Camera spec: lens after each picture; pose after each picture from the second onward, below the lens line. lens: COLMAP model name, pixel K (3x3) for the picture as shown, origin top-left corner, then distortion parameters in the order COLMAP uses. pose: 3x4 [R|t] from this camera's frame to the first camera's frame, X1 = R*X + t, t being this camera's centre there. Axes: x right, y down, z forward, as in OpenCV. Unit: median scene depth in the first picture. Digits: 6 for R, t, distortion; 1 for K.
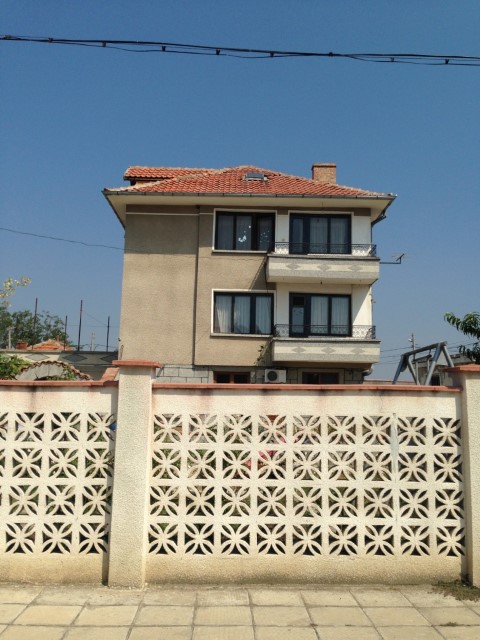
lens RADIAL K [[600.8, 0, 239.7], [0, 600.8, 320.5], [0, 0, 1]] dist [0.042728, 0.000000]
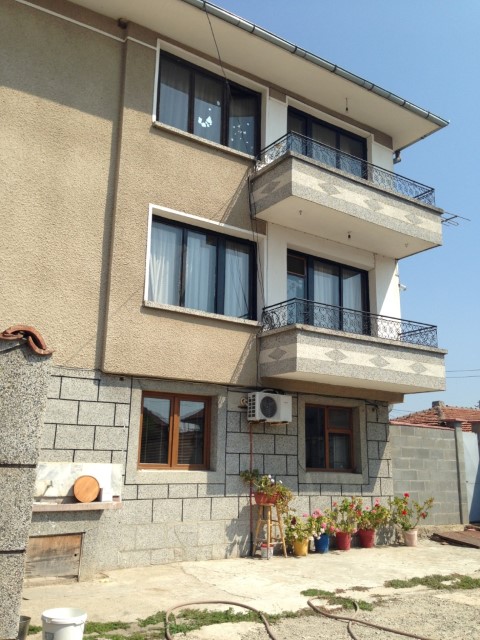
lens RADIAL K [[600.8, 0, 241.2], [0, 600.8, 318.9], [0, 0, 1]] dist [0.042728, 0.000000]
pose [[0.835542, 0.125969, 0.534791, -0.215925], [-0.081474, 0.991008, -0.106136, 0.073199], [-0.543352, 0.045110, 0.838292, 0.593331]]
